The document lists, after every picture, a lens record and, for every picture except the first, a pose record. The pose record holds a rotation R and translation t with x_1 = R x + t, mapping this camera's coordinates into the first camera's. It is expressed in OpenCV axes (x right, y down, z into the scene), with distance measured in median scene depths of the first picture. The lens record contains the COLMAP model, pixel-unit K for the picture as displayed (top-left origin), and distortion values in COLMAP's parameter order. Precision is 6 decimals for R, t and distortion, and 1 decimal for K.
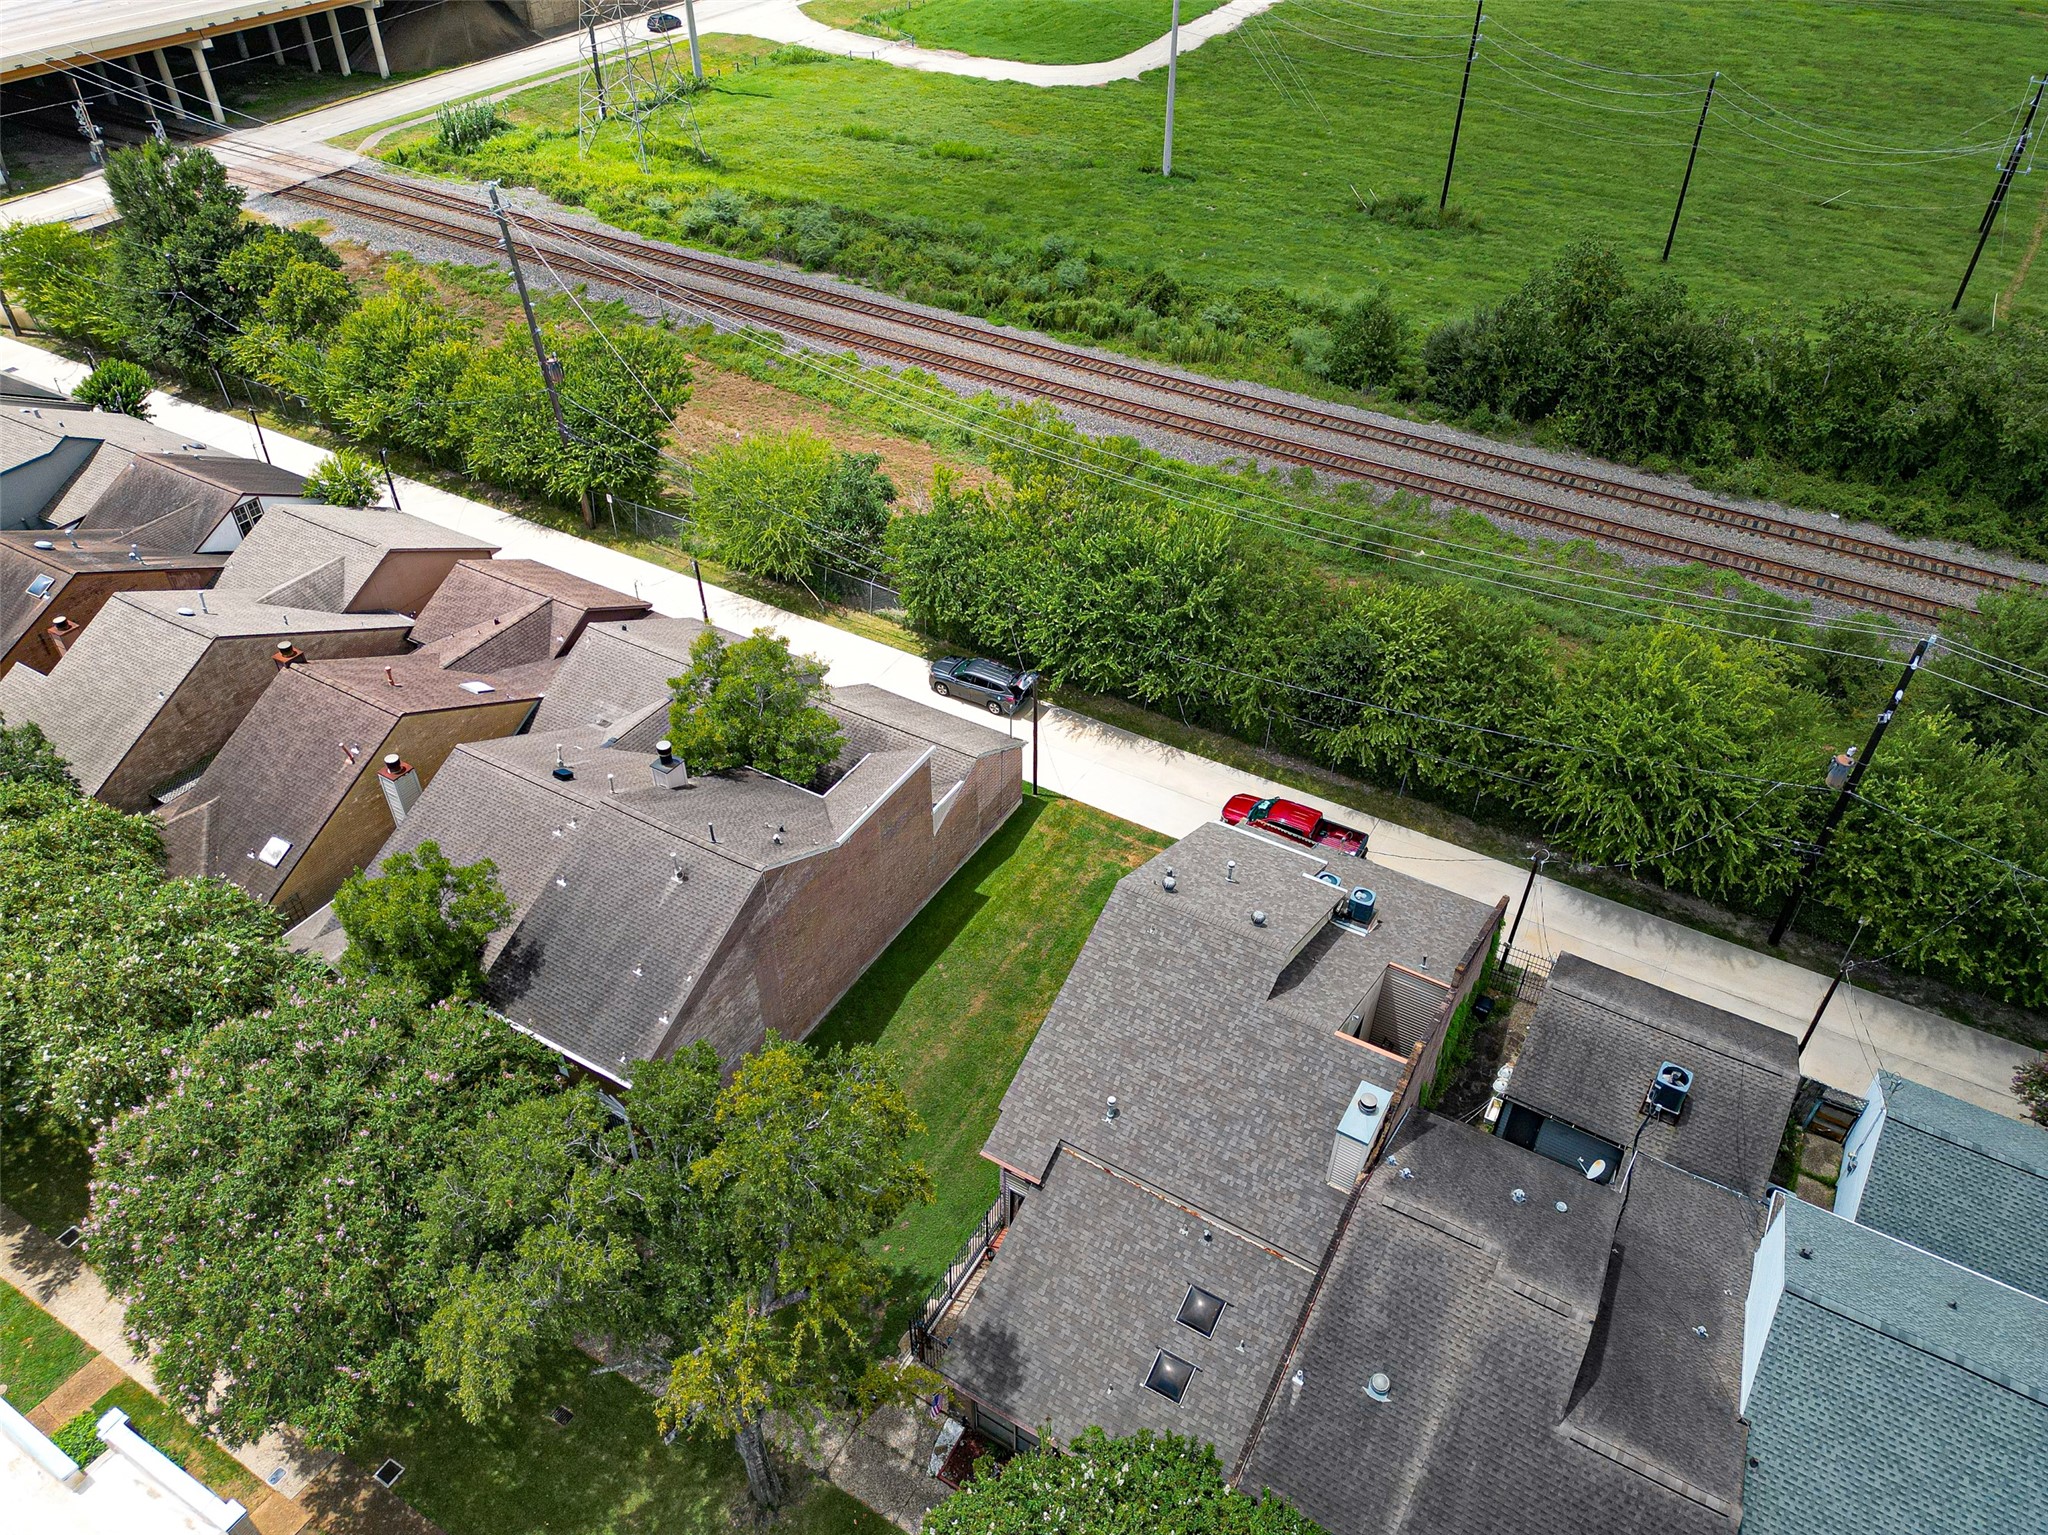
lens RADIAL K [[1440.0, 0, 1023.0], [0, 1440.0, 770.0], [0, 0, 1]] dist [0.078262, -0.077588]
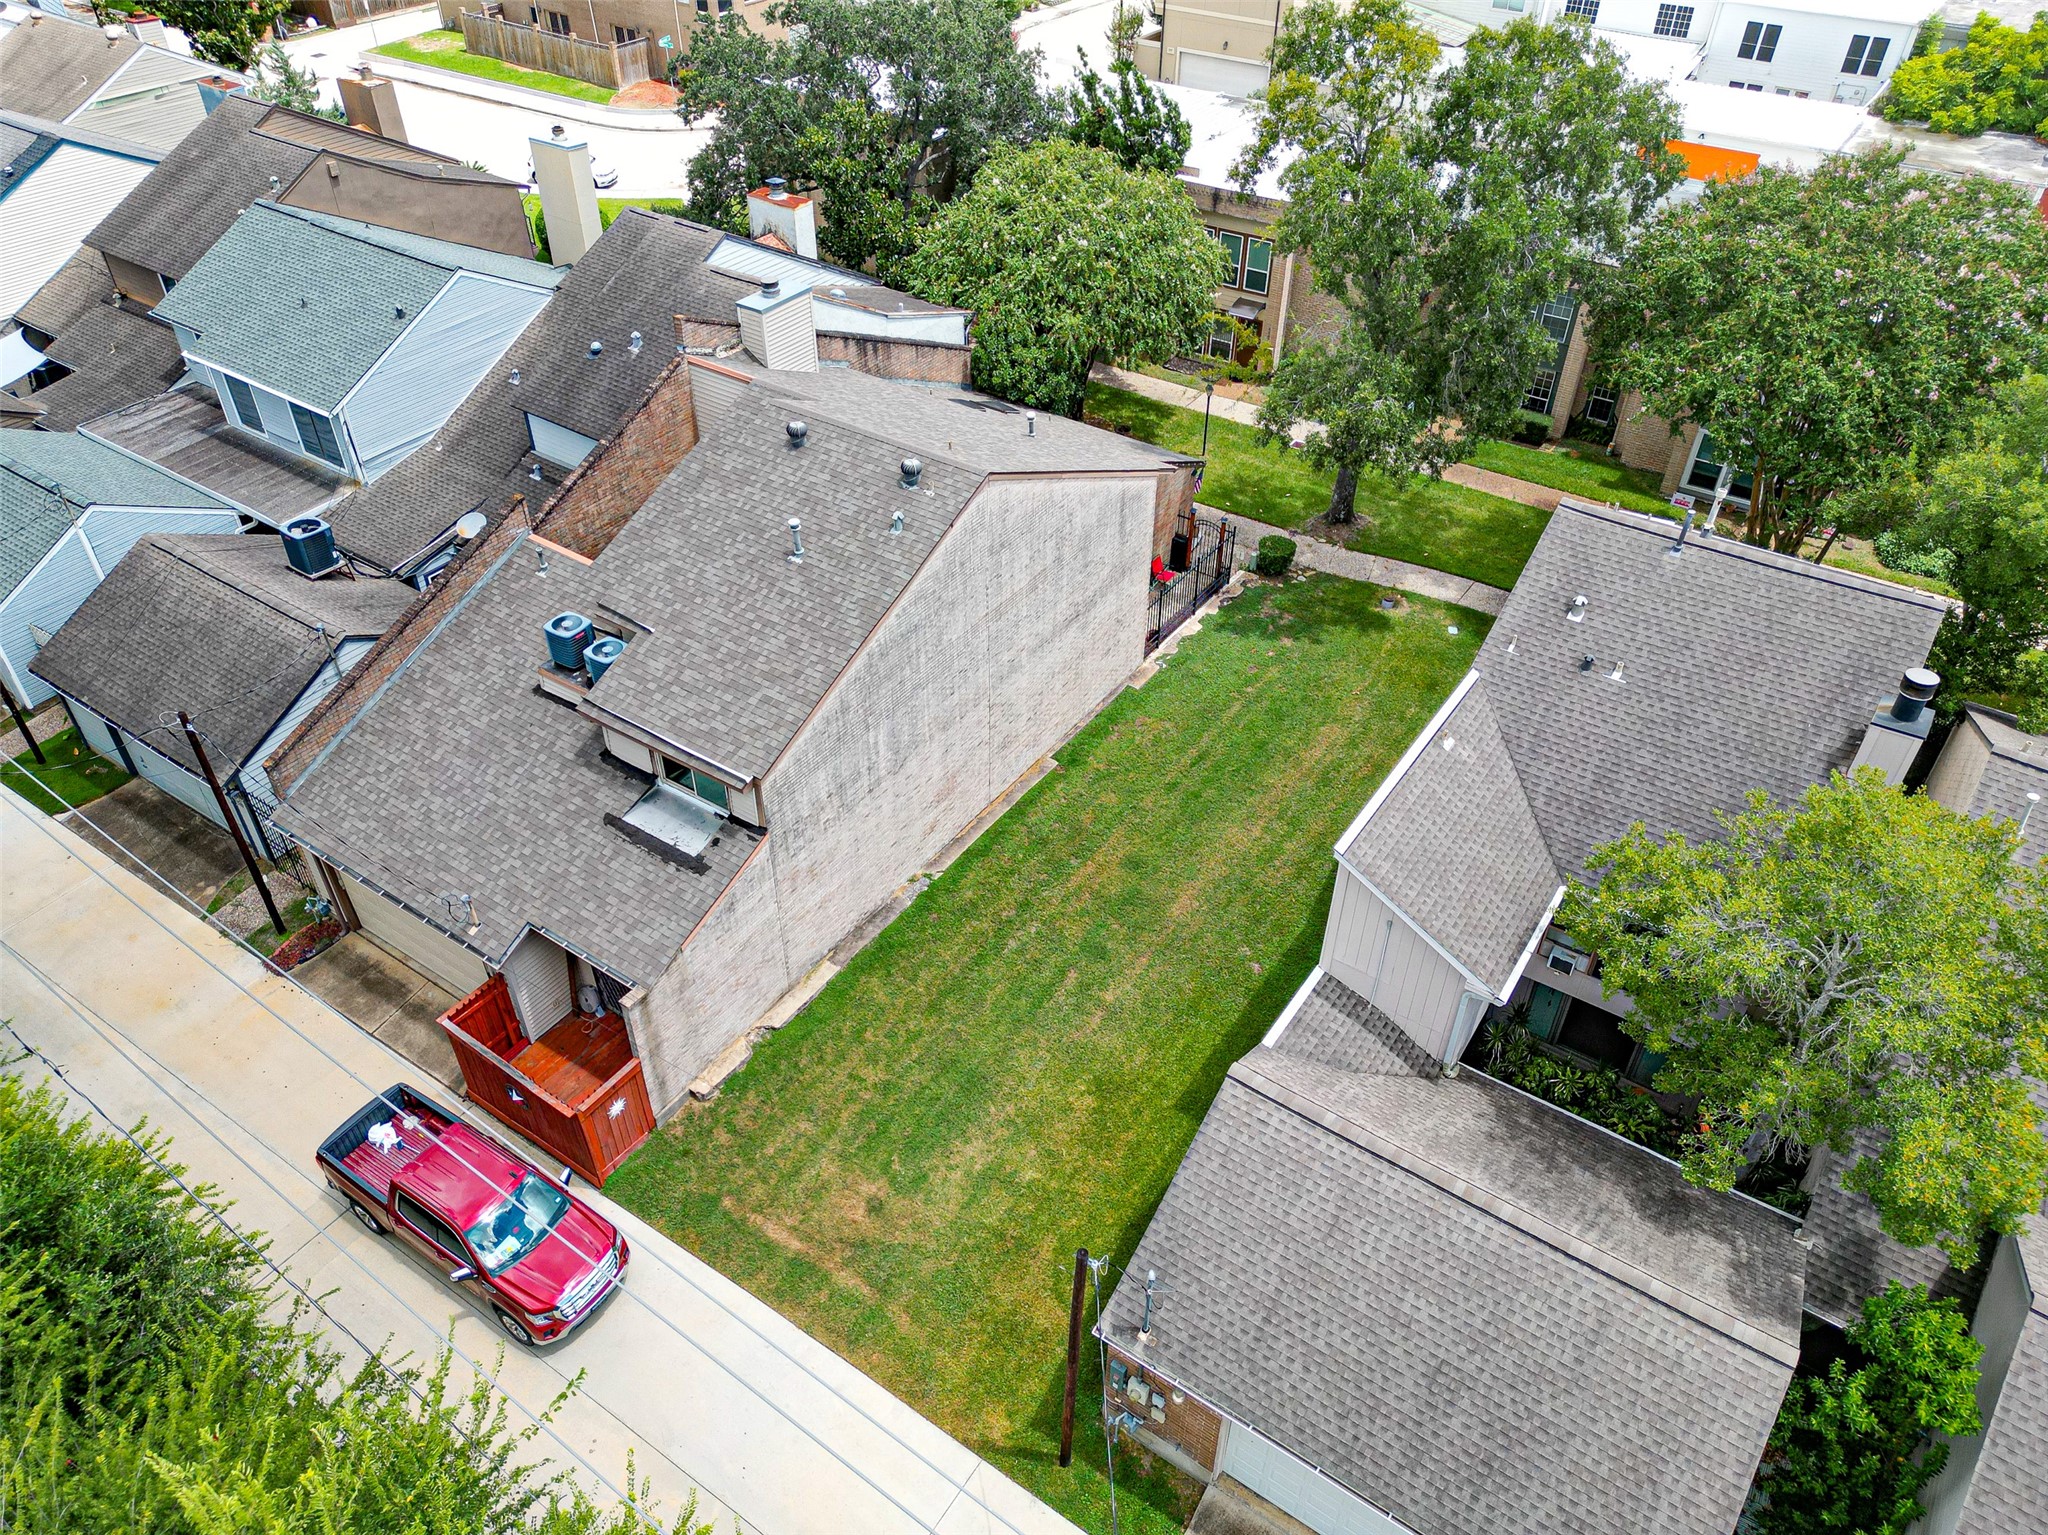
lens RADIAL K [[1442.8, 0, 1024.0], [0, 1442.8, 767.5], [0, 0, 1]] dist [0.072499, -0.061239]
pose [[-0.997862, -0.051255, 0.040559, 0.012943], [0.029900, 0.193841, 0.980577, -0.387002], [-0.058121, 0.979693, -0.191894, 0.914826]]
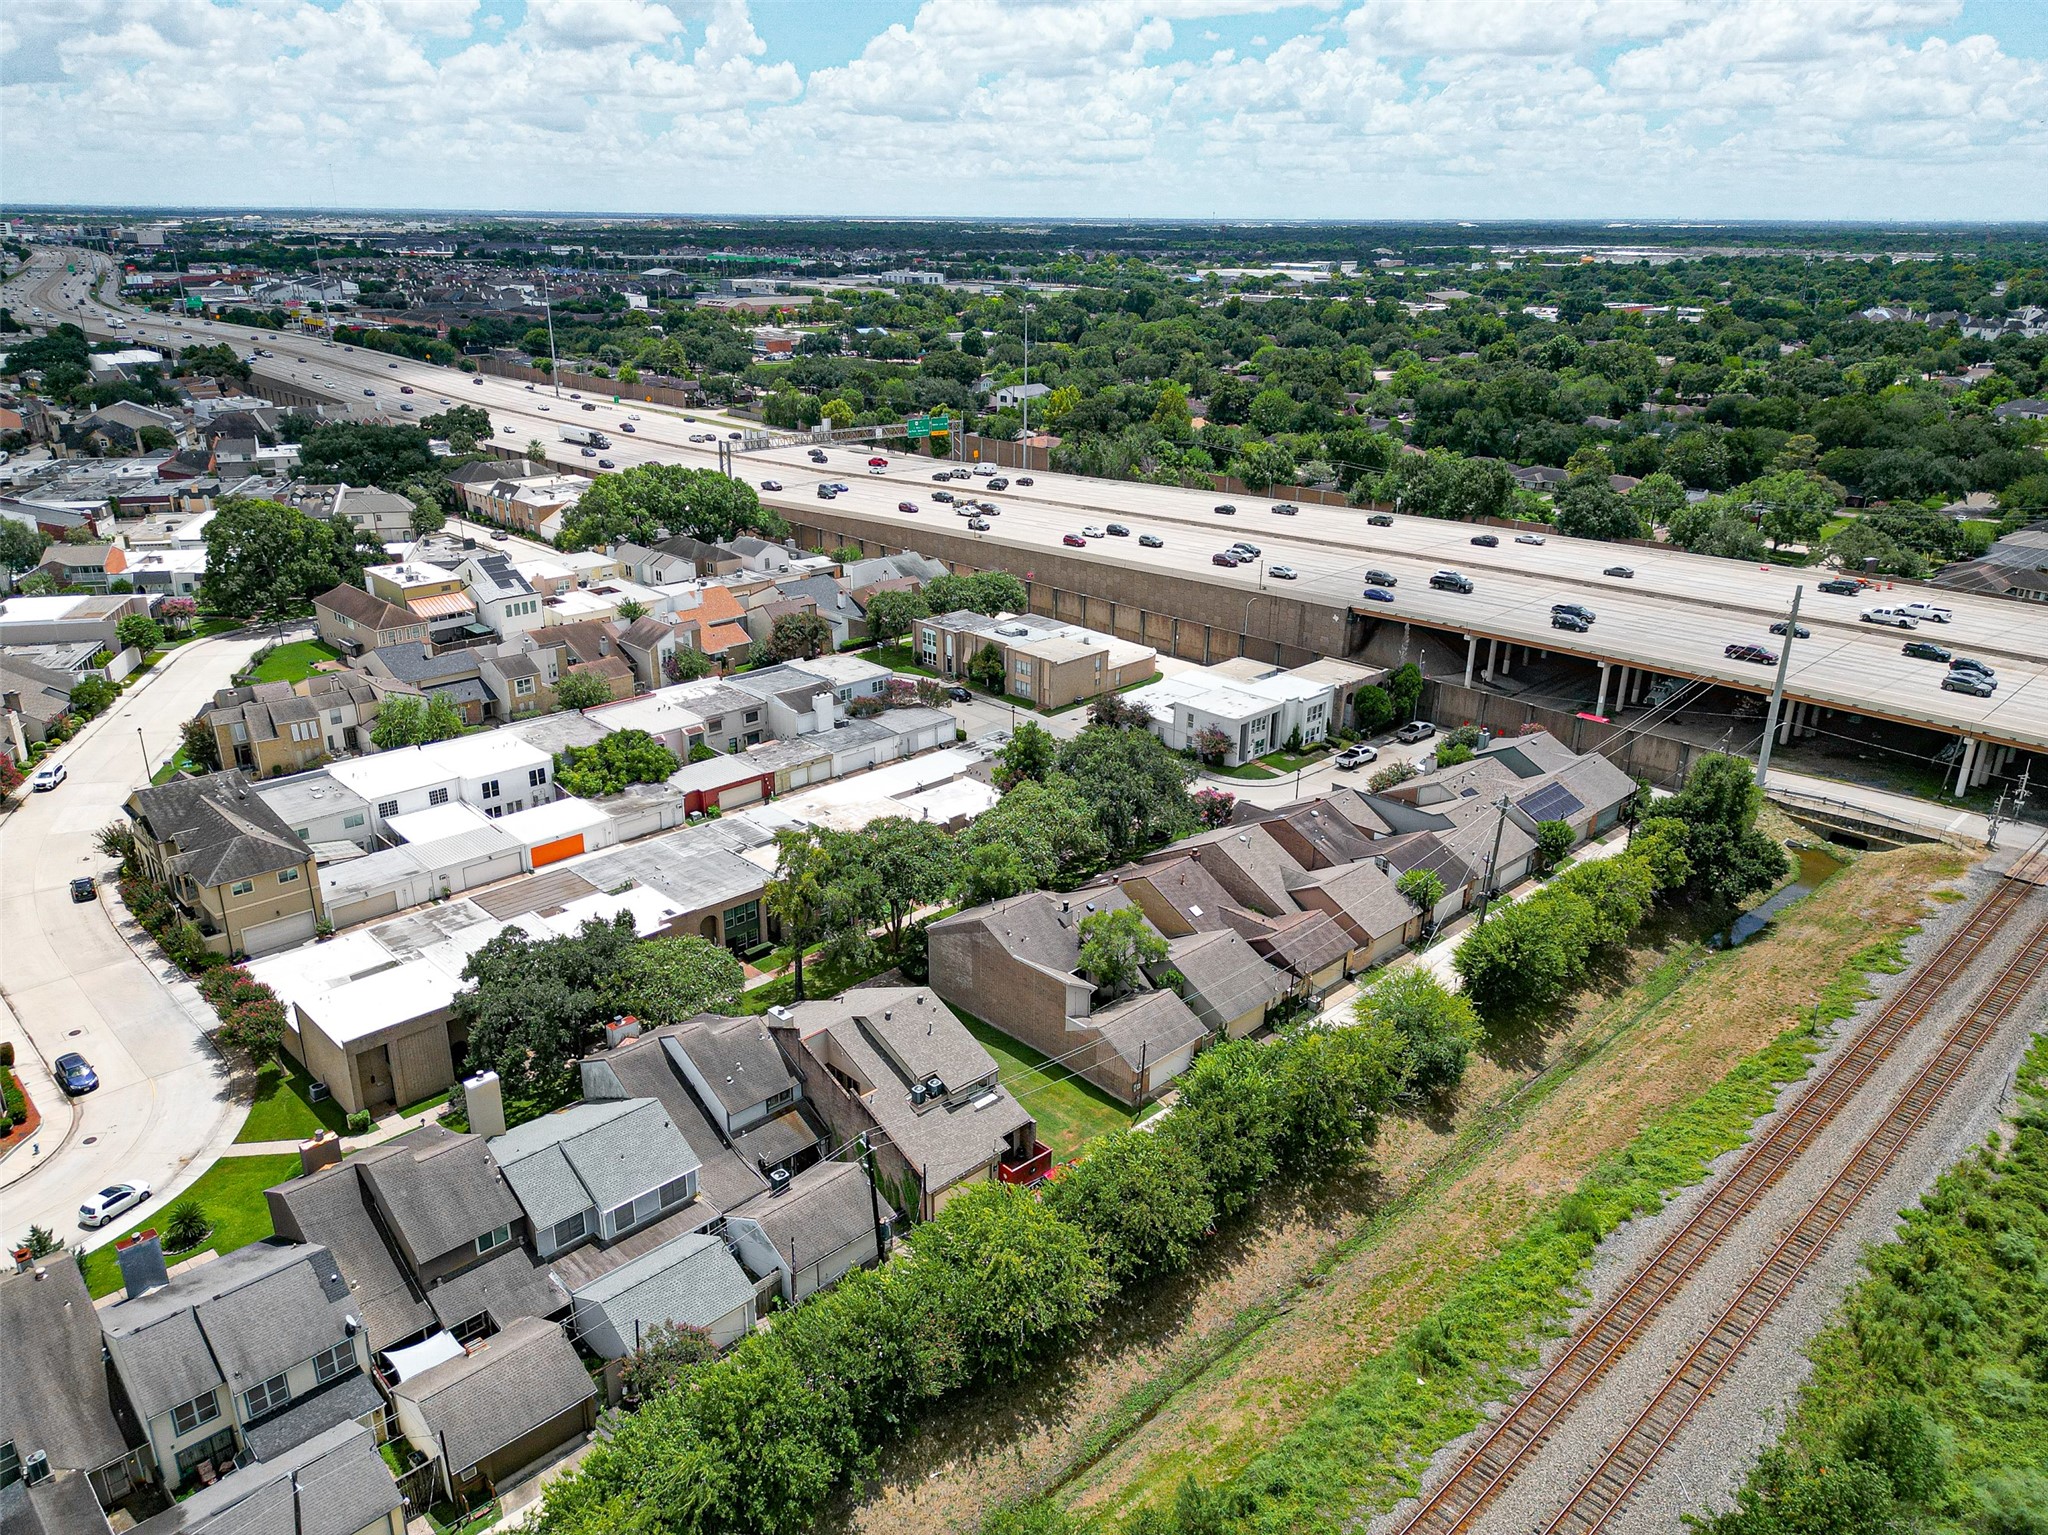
lens RADIAL K [[1440.0, 0, 1023.0], [0, 1440.0, 770.0], [0, 0, 1]] dist [0.078262, -0.077588]
pose [[-0.264022, 0.341386, -0.902080, 1.442773], [-0.620122, 0.656258, 0.429854, -0.895608], [0.738743, 0.672890, 0.038435, 0.578663]]
